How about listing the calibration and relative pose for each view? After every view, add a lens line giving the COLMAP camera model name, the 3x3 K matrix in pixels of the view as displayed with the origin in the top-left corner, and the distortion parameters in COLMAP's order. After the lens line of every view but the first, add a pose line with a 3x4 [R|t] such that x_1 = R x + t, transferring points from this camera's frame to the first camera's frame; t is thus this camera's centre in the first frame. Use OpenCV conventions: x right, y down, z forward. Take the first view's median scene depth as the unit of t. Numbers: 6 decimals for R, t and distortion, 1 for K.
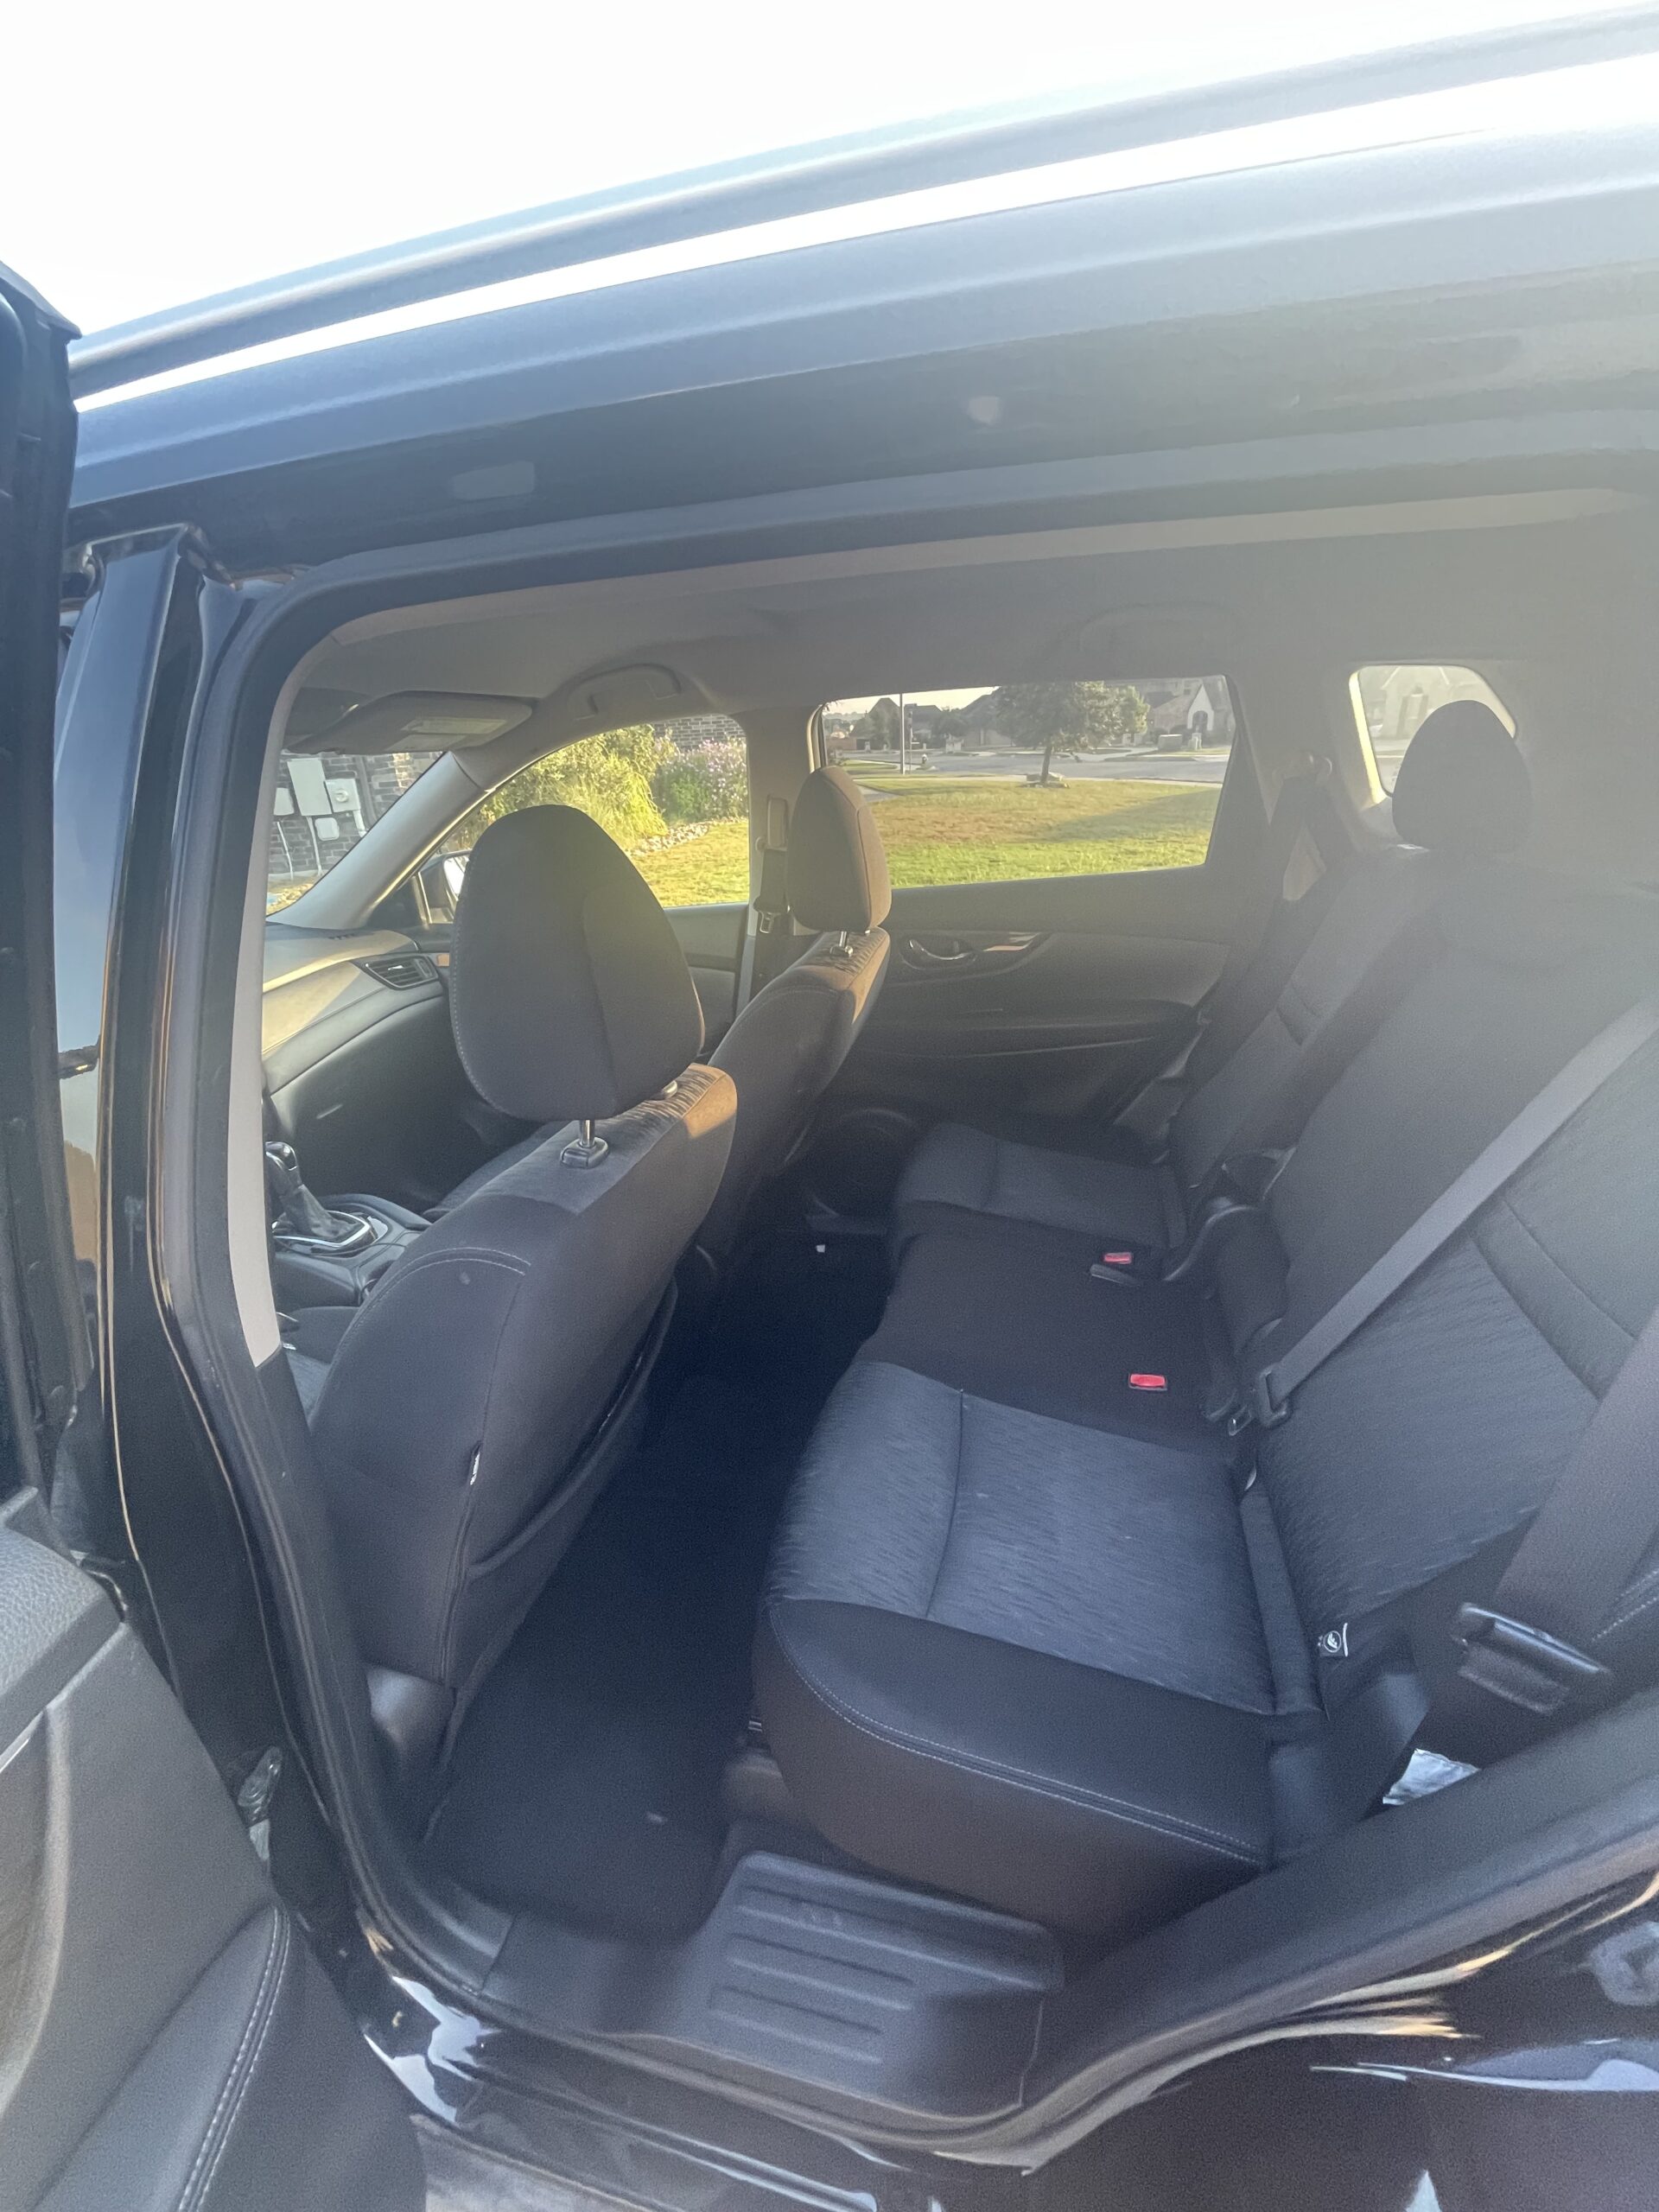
lens RADIAL K [[903.2, 0, 832.3], [0, 903.2, 1110.7], [0, 0, 1]] dist [-0.002547, -0.000432]
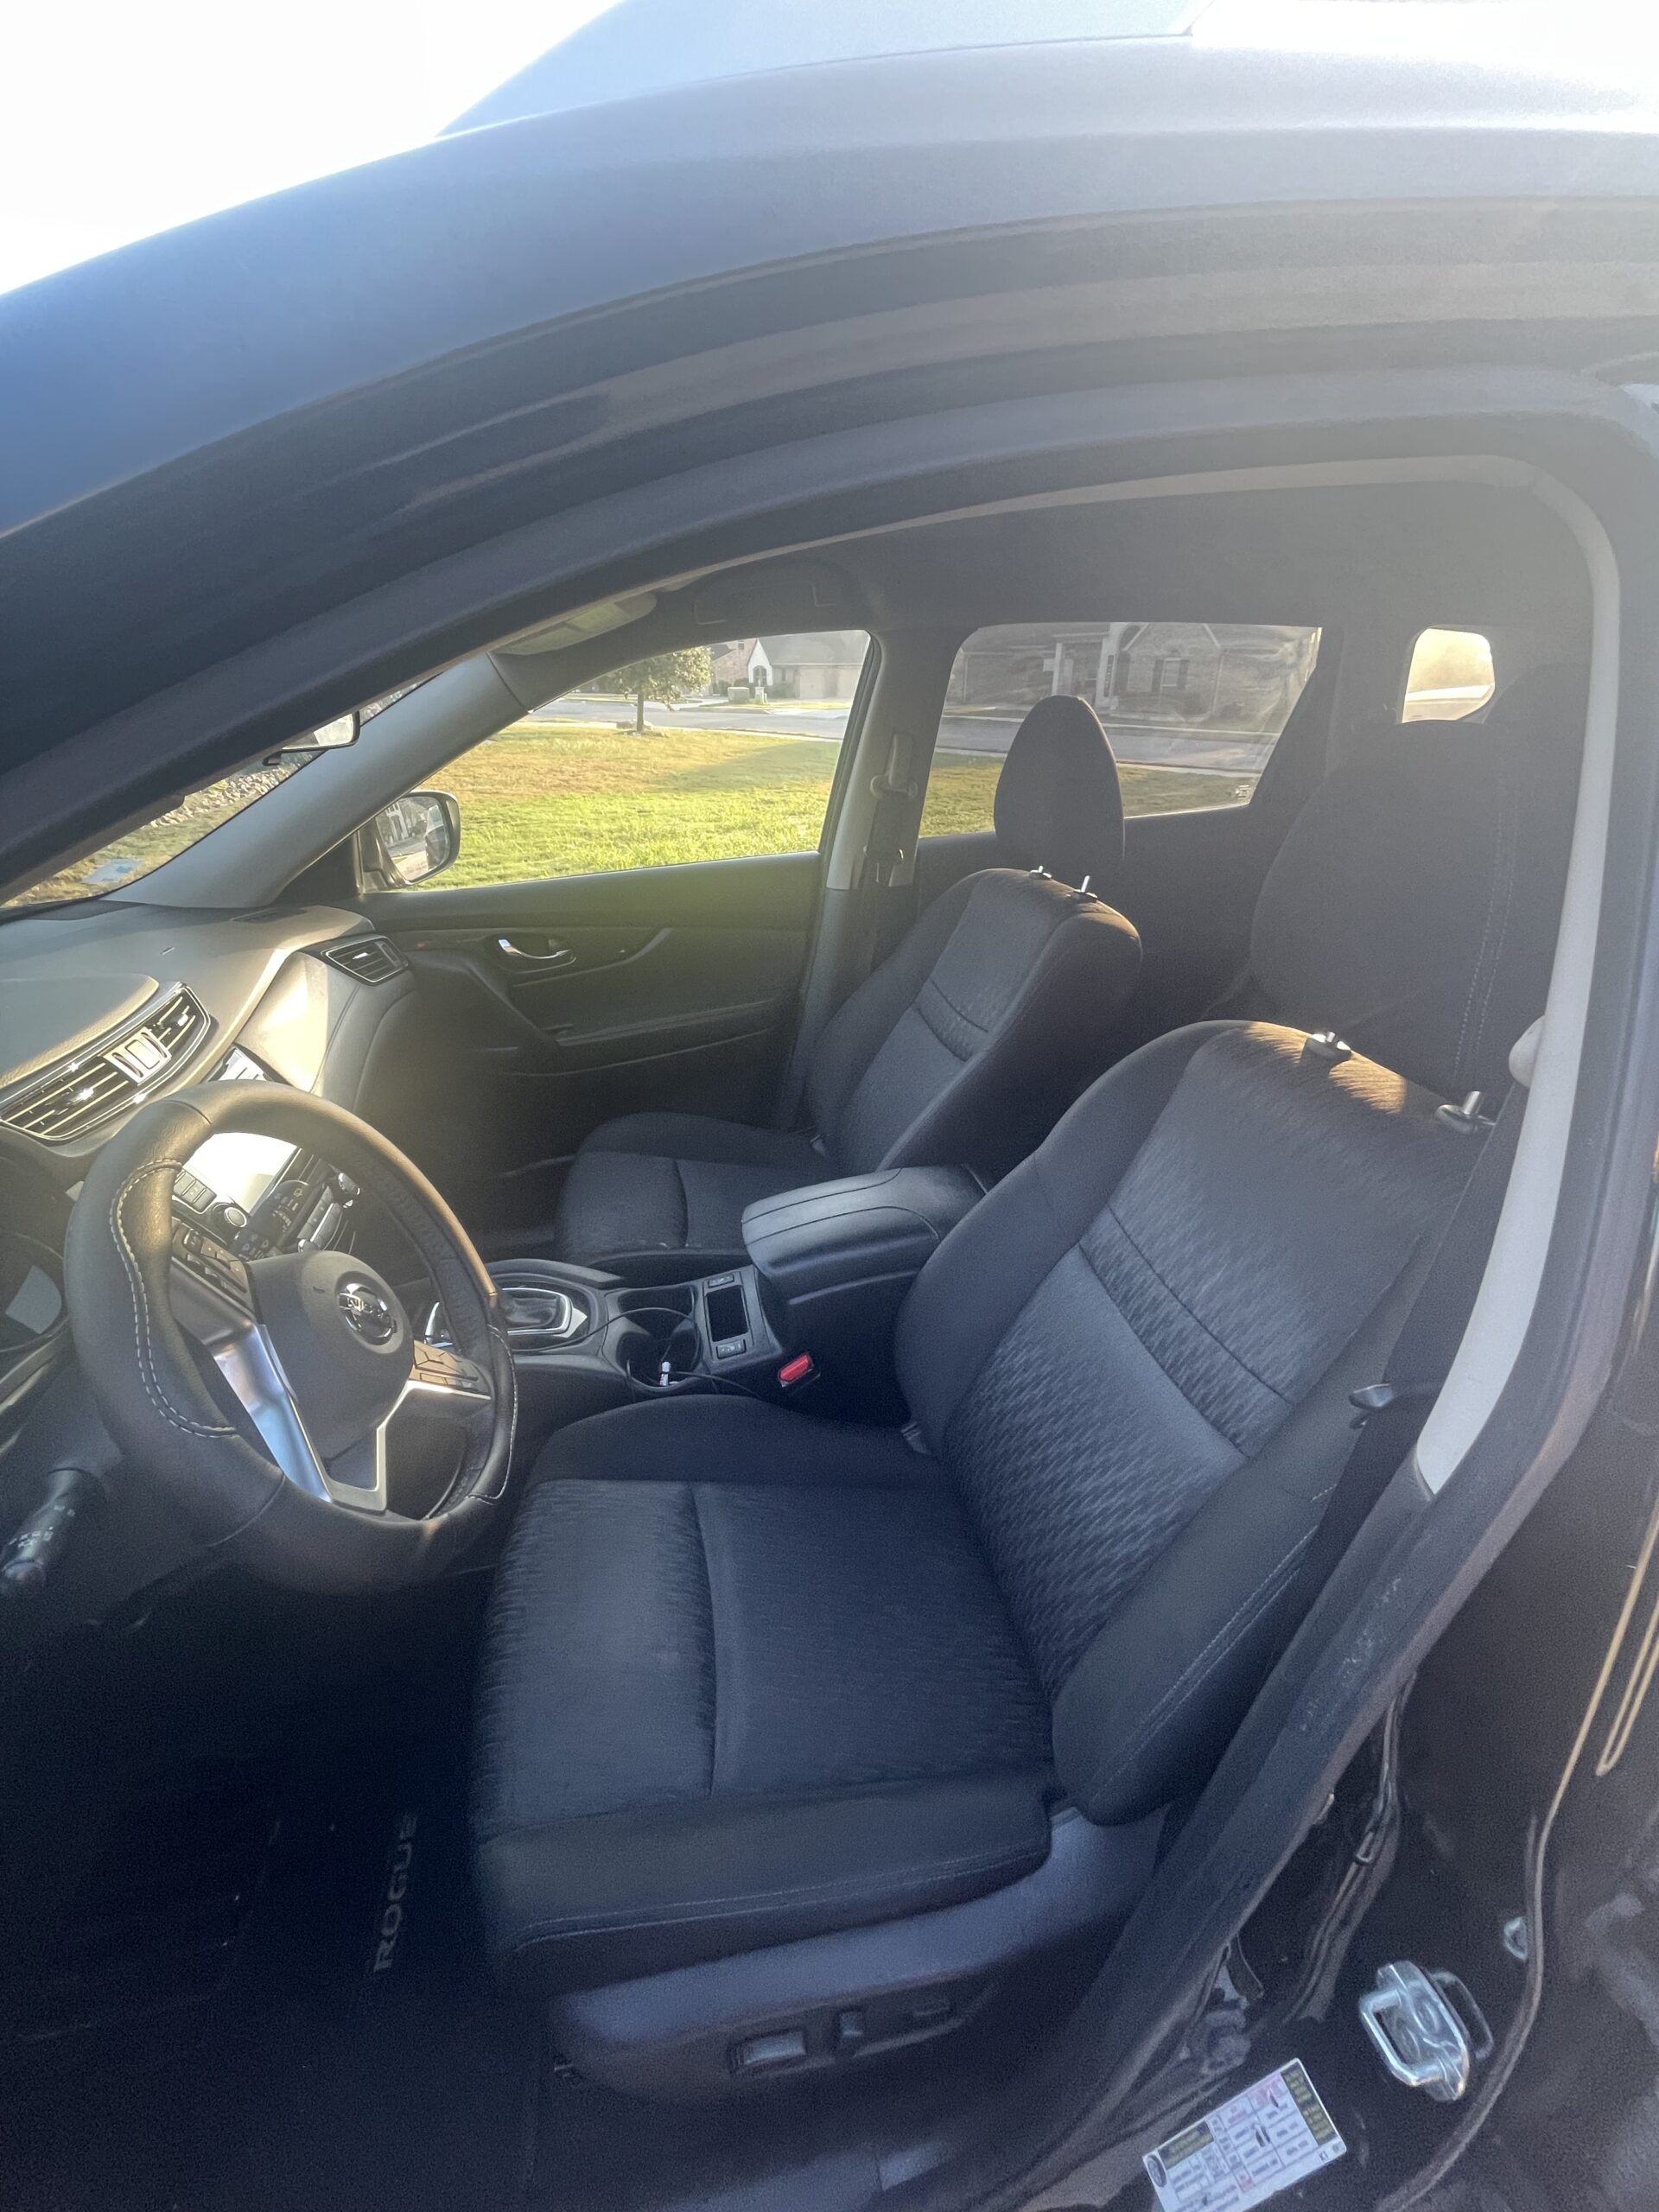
lens RADIAL K [[903.2, 0, 817.6], [0, 903.2, 1107.6], [0, 0, 1]] dist [-0.002547, -0.000432]
pose [[0.910840, -0.134882, 0.390099, -0.446120], [0.116625, 0.990689, 0.070236, -0.044405], [-0.395941, -0.018479, 0.918090, 0.177421]]
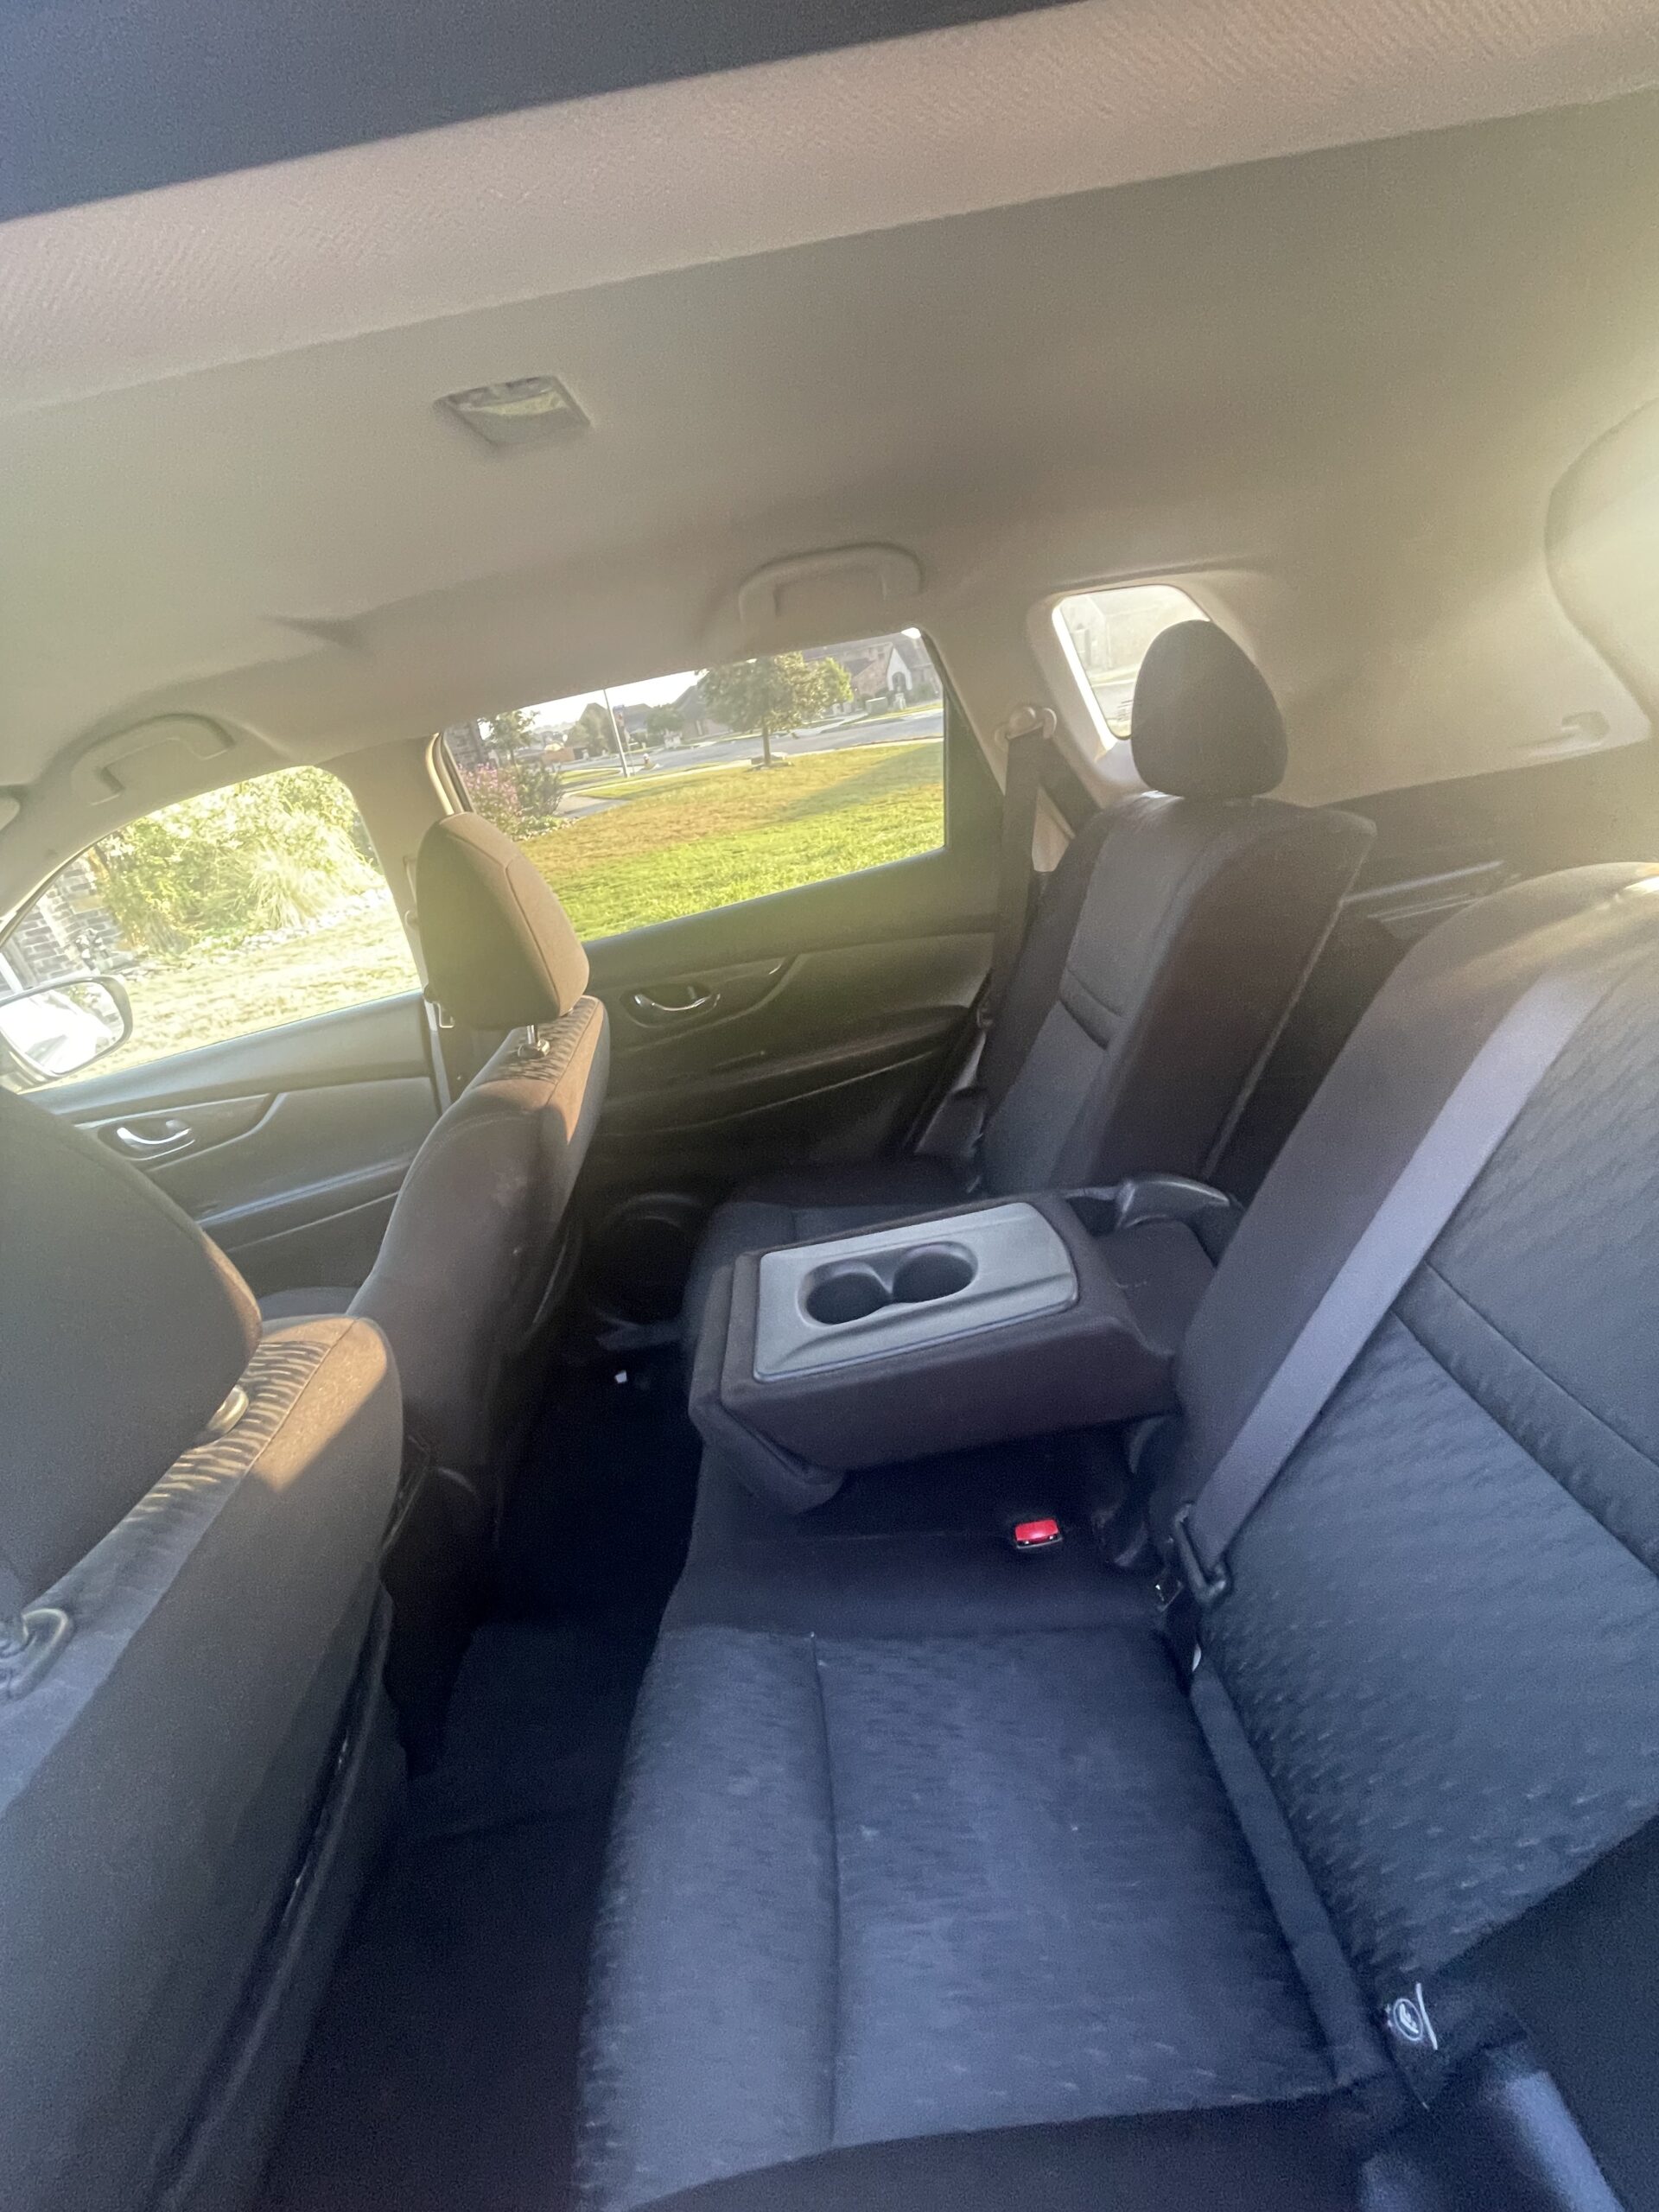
lens RADIAL K [[903.2, 0, 835.0], [0, 903.2, 1108.5], [0, 0, 1]] dist [-0.002547, -0.000432]
pose [[0.949010, -0.235884, 0.209139, 0.058393], [0.234665, 0.971582, 0.030990, -0.066465], [-0.210506, 0.019668, 0.977395, 0.145504]]
